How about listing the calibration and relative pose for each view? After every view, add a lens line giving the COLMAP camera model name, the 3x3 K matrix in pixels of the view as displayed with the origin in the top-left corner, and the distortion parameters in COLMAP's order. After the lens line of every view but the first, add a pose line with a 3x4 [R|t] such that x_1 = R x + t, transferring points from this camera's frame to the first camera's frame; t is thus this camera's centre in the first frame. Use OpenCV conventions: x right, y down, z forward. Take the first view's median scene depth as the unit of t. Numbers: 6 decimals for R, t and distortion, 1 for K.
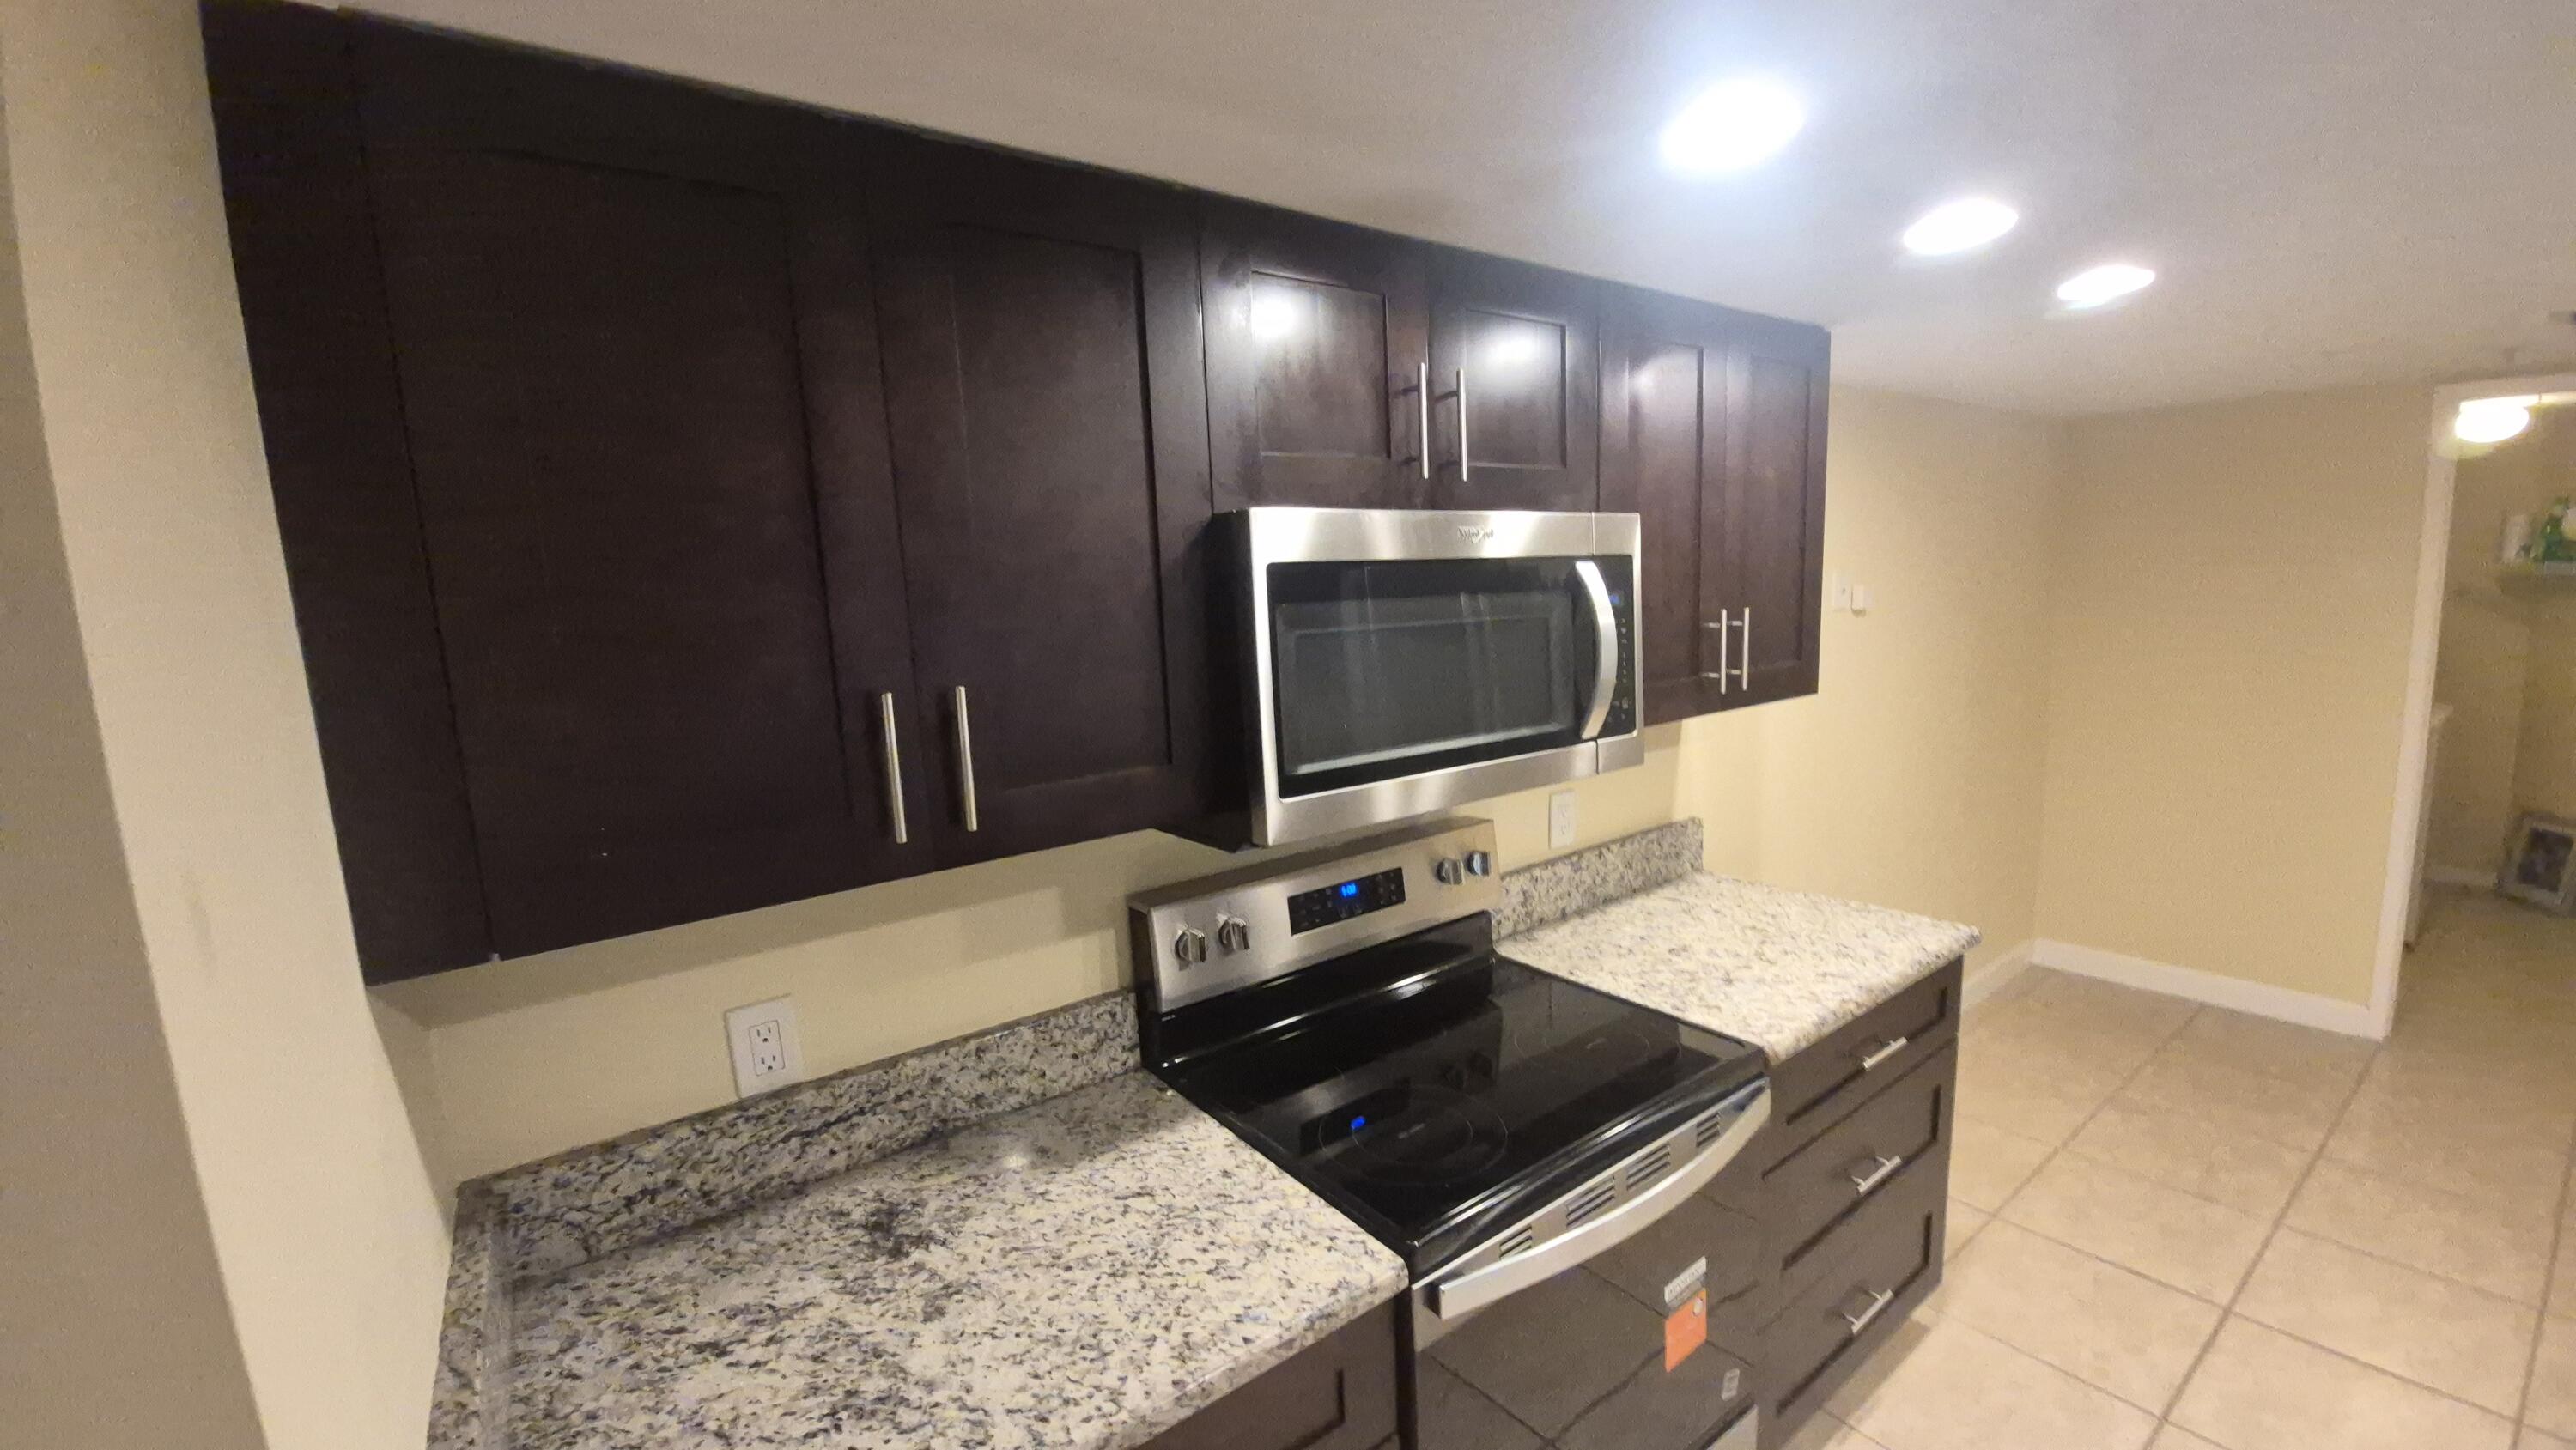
lens RADIAL K [[1034.0, 0, 1259.7], [0, 1034.0, 748.7], [0, 0, 1]] dist [-0.010972, -0.004333]
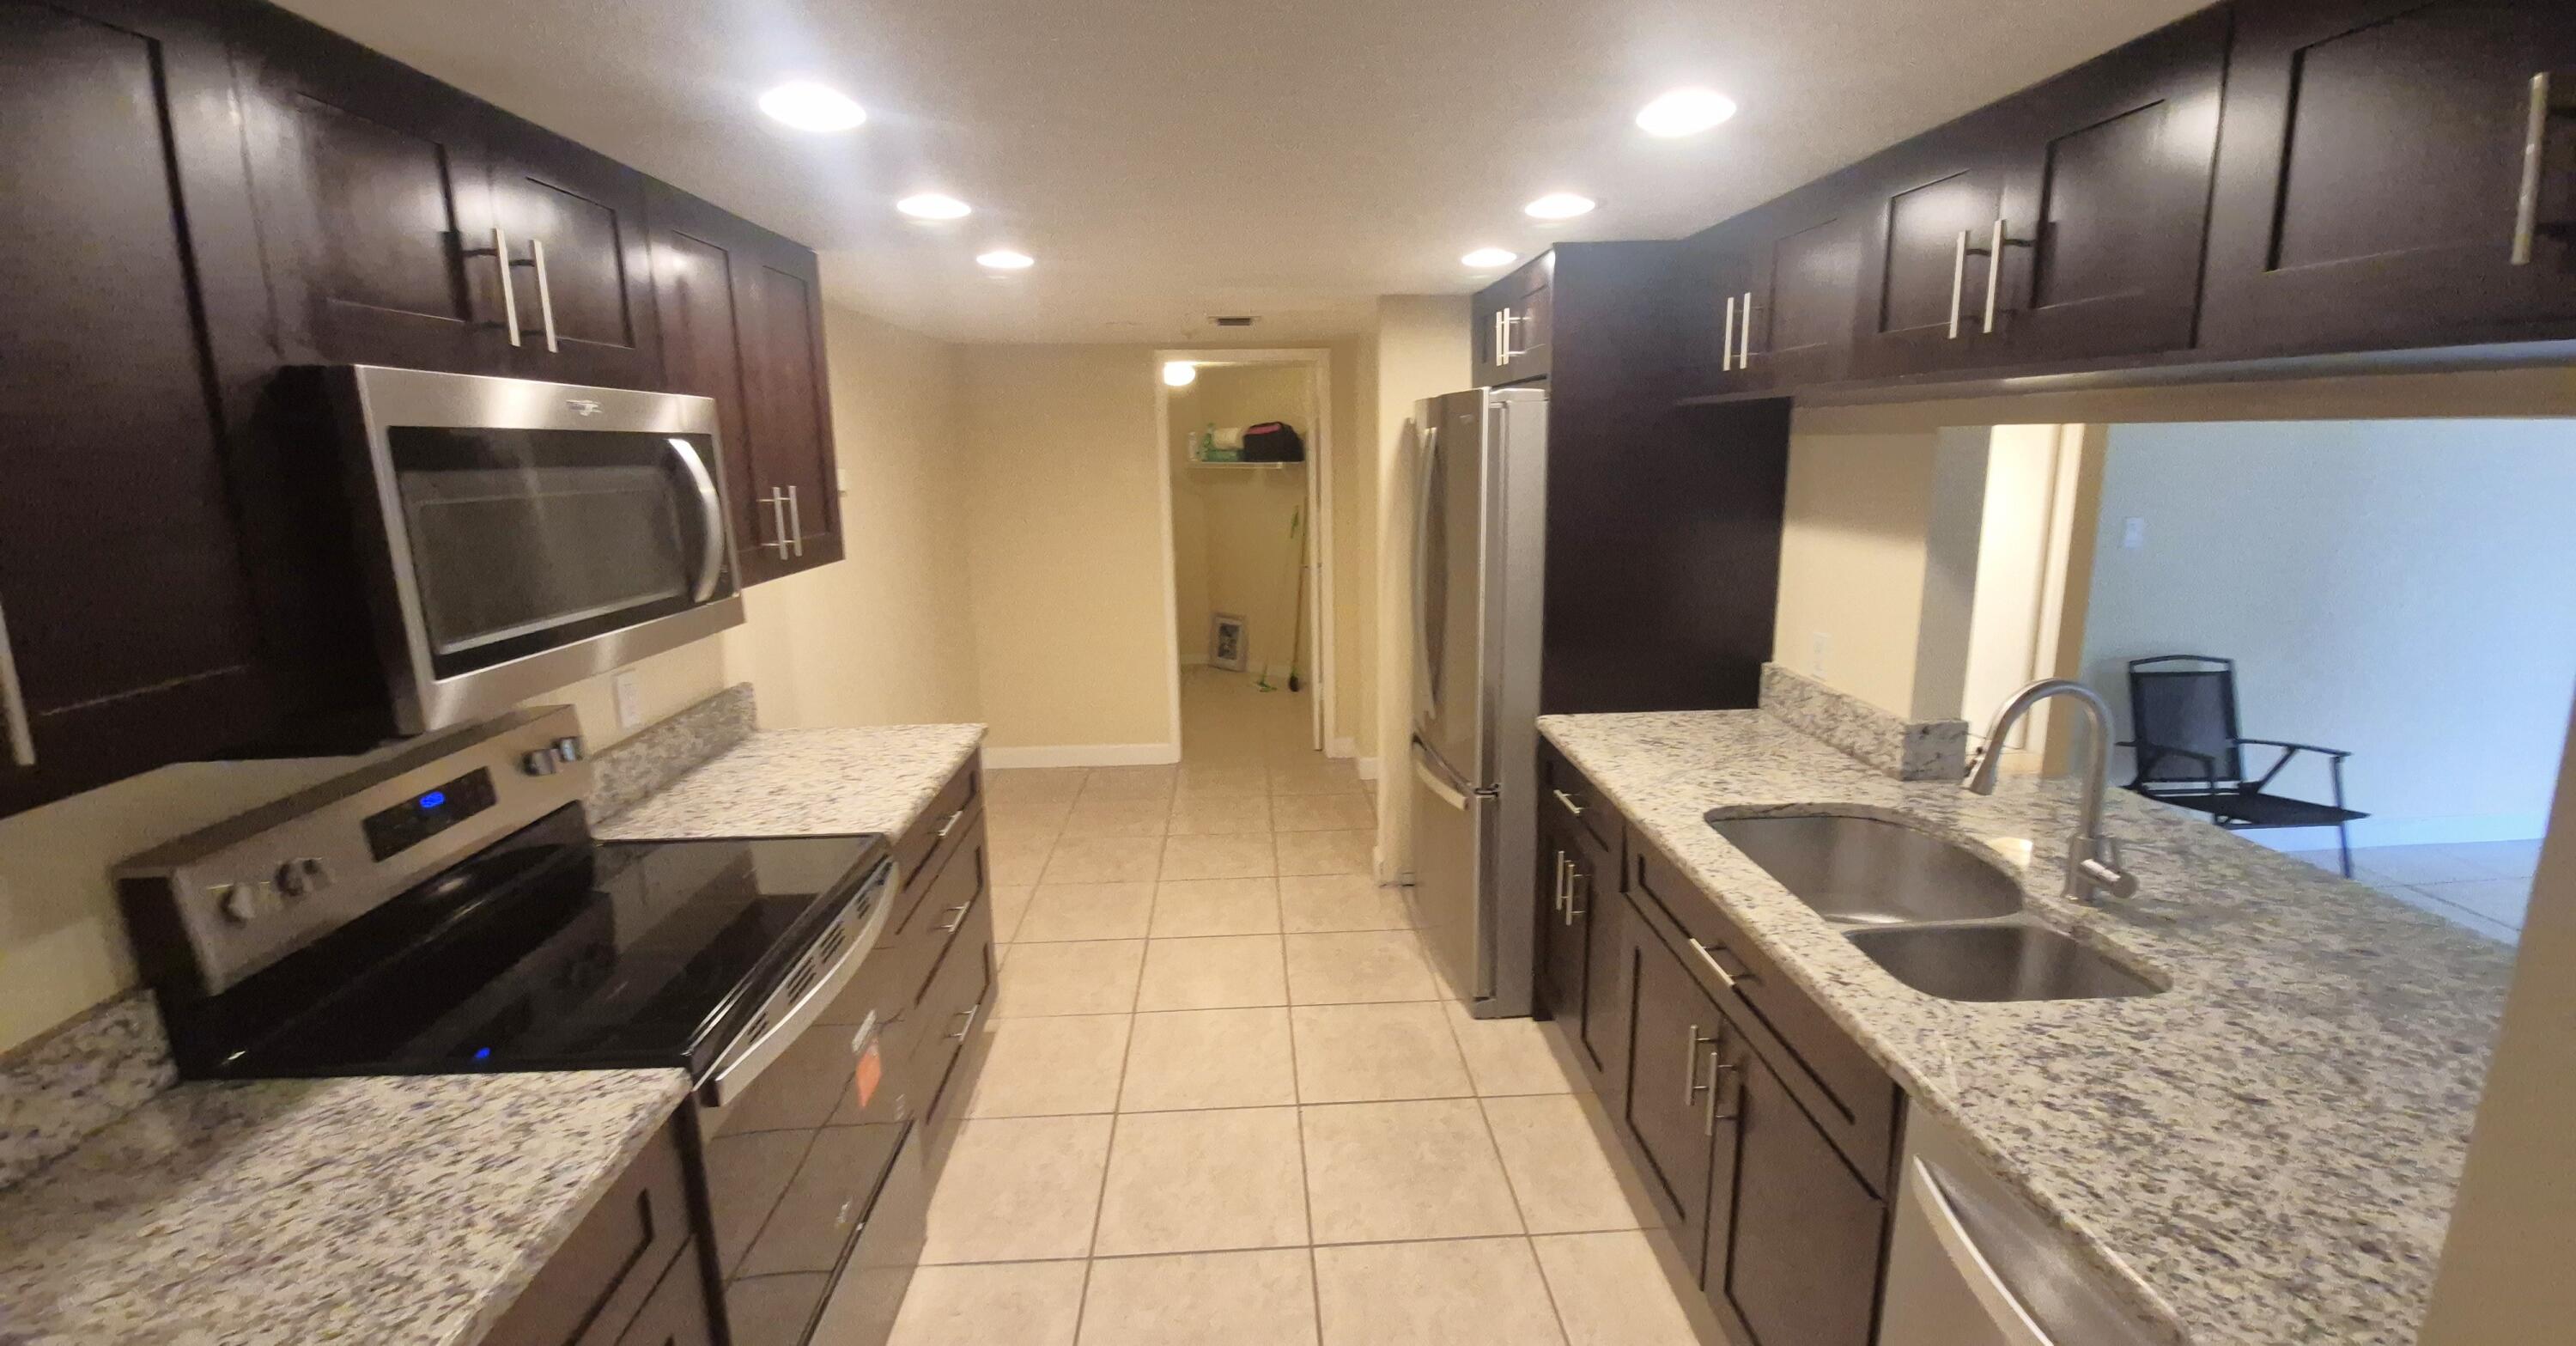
lens RADIAL K [[1030.5, 0, 1274.5], [0, 1030.5, 654.6], [0, 0, 1]] dist [-0.019355, -0.001675]
pose [[0.560504, -0.128894, 0.818060, -0.199637], [0.116249, 0.990279, 0.076379, 0.028382], [-0.819952, 0.052287, 0.570039, -0.096009]]
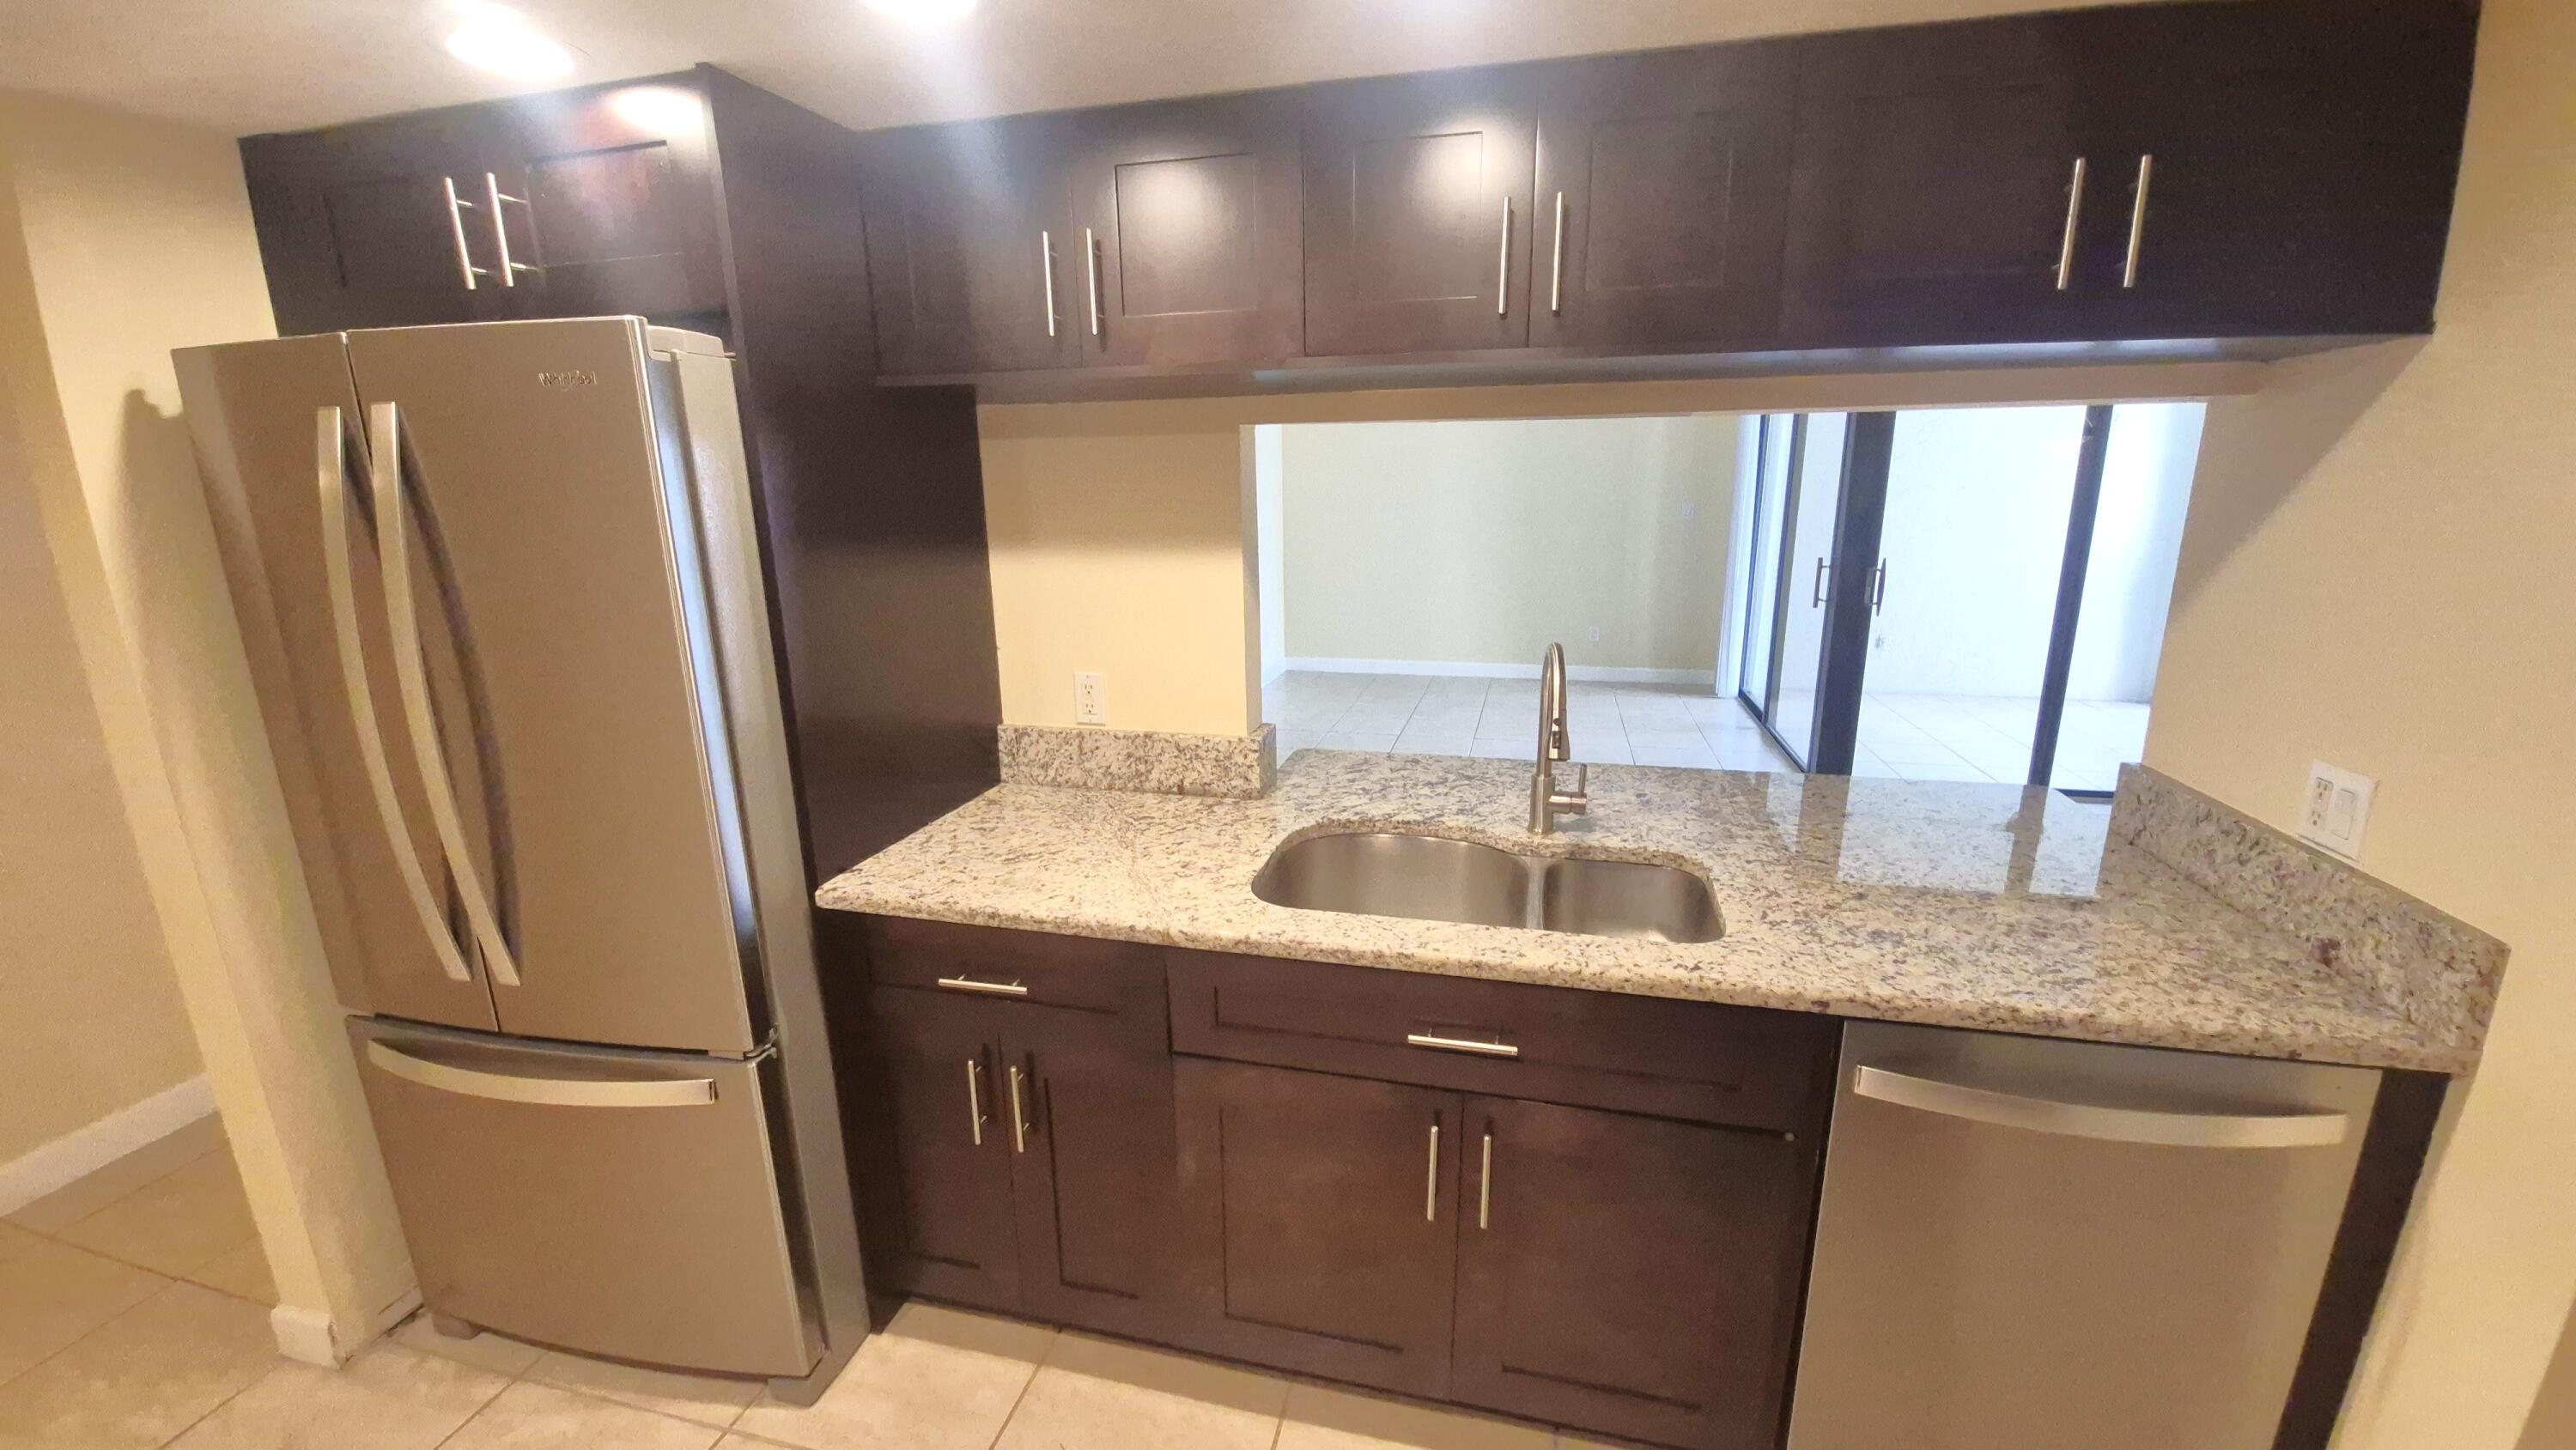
lens RADIAL K [[1034.0, 0, 1277.1], [0, 1034.0, 743.6], [0, 0, 1]] dist [-0.010972, -0.004333]
pose [[-0.646745, -0.133133, 0.750997, 0.256969], [0.163086, 0.937736, 0.306684, -0.054383], [-0.745067, 0.320823, -0.584763, 0.584729]]
